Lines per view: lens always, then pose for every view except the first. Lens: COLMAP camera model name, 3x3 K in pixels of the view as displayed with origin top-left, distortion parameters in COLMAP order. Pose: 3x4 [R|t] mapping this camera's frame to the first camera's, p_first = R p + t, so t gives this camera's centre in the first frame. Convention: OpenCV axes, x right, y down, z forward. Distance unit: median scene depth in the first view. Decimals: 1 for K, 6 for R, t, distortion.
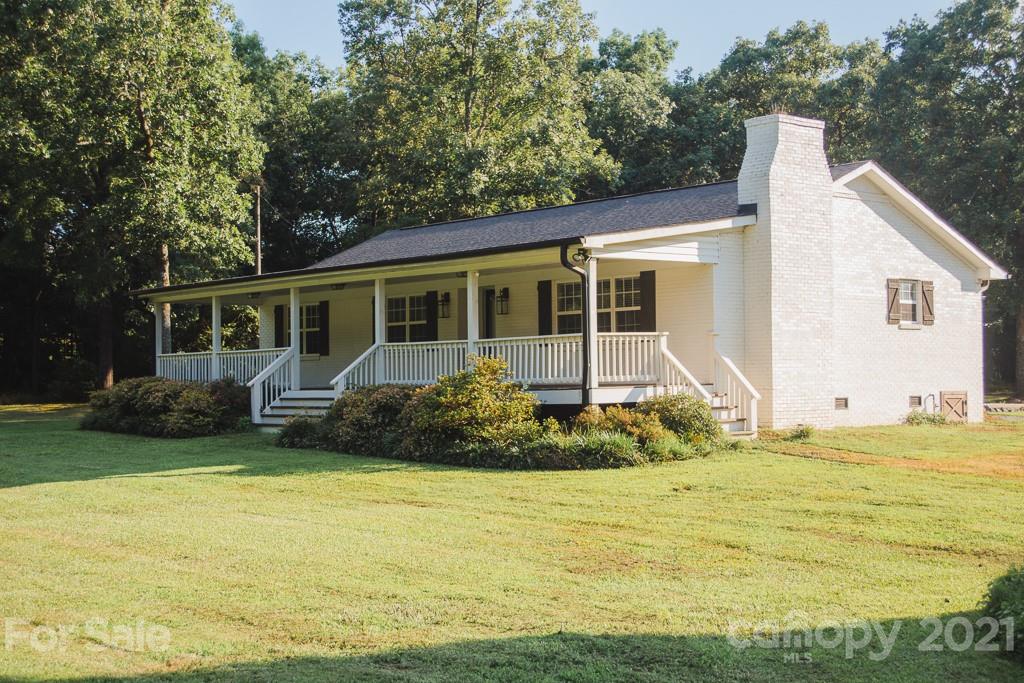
lens RADIAL K [[1476.6, 0, 513.3], [0, 1476.6, 361.7], [0, 0, 1]] dist [0.009574, 0.078039]
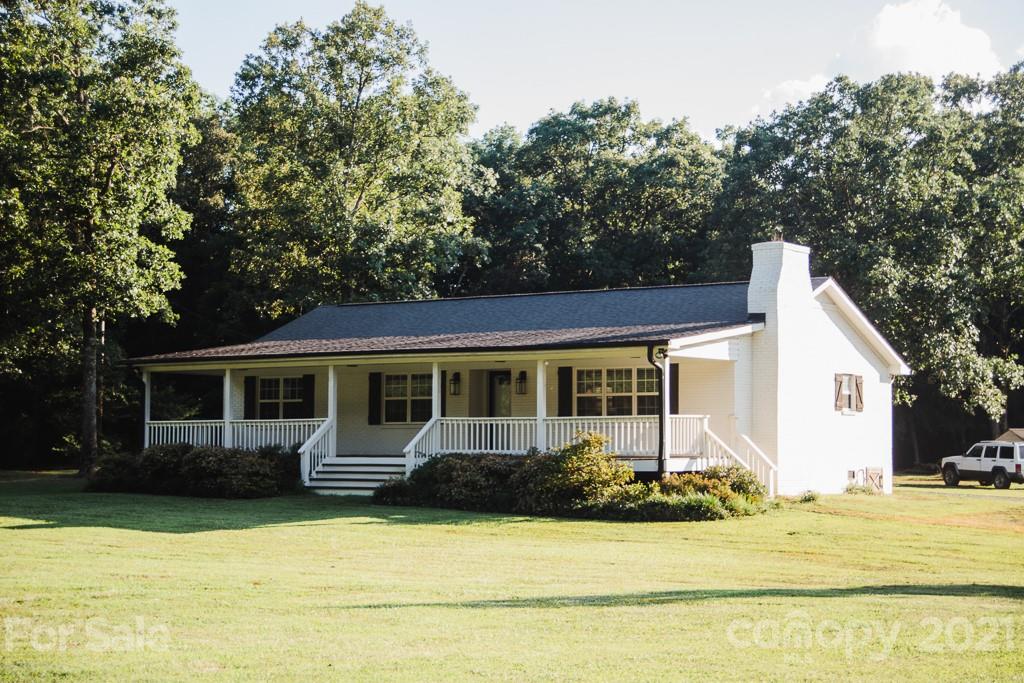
lens RADIAL K [[1870.1, 0, 512.0], [0, 1870.1, 341.5], [0, 0, 1]] dist [0.175178, -0.007948]
pose [[0.965979, 0.031957, 0.256638, -0.400815], [-0.019654, 0.998538, -0.050364, 0.000848], [-0.257872, 0.043606, 0.965195, -0.423728]]
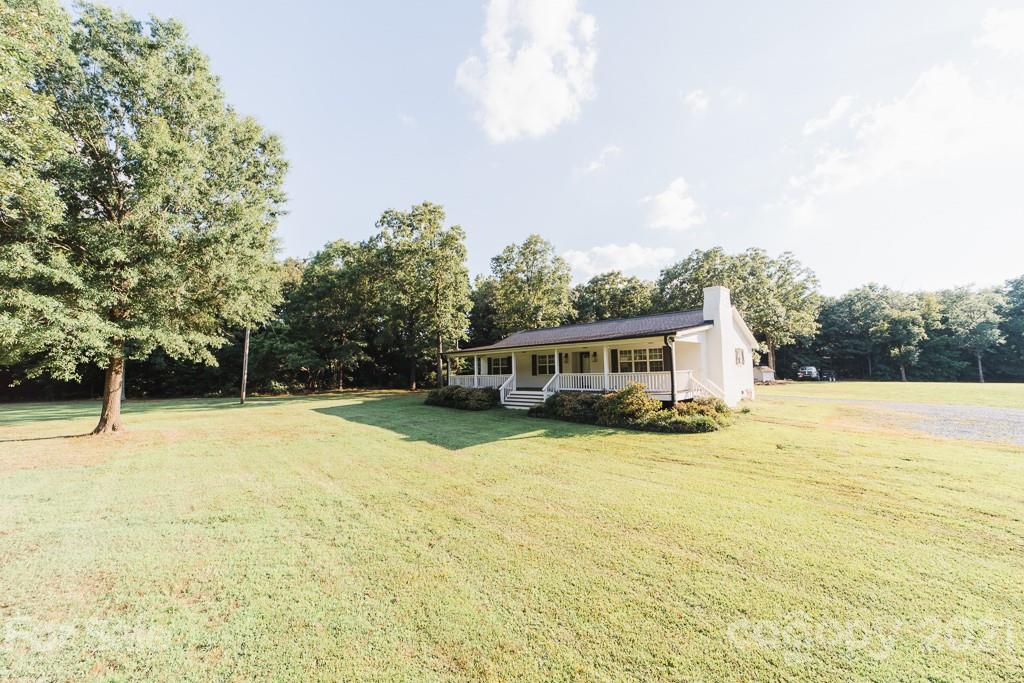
lens RADIAL K [[393.2, 0, 512.0], [0, 393.2, 341.5], [0, 0, 1]] dist [-0.001104, 0.000001]
pose [[0.996776, -0.001163, 0.080225, -0.218752], [0.006704, 0.997606, -0.068834, -0.021214], [-0.079953, 0.069150, 0.994397, 0.306234]]
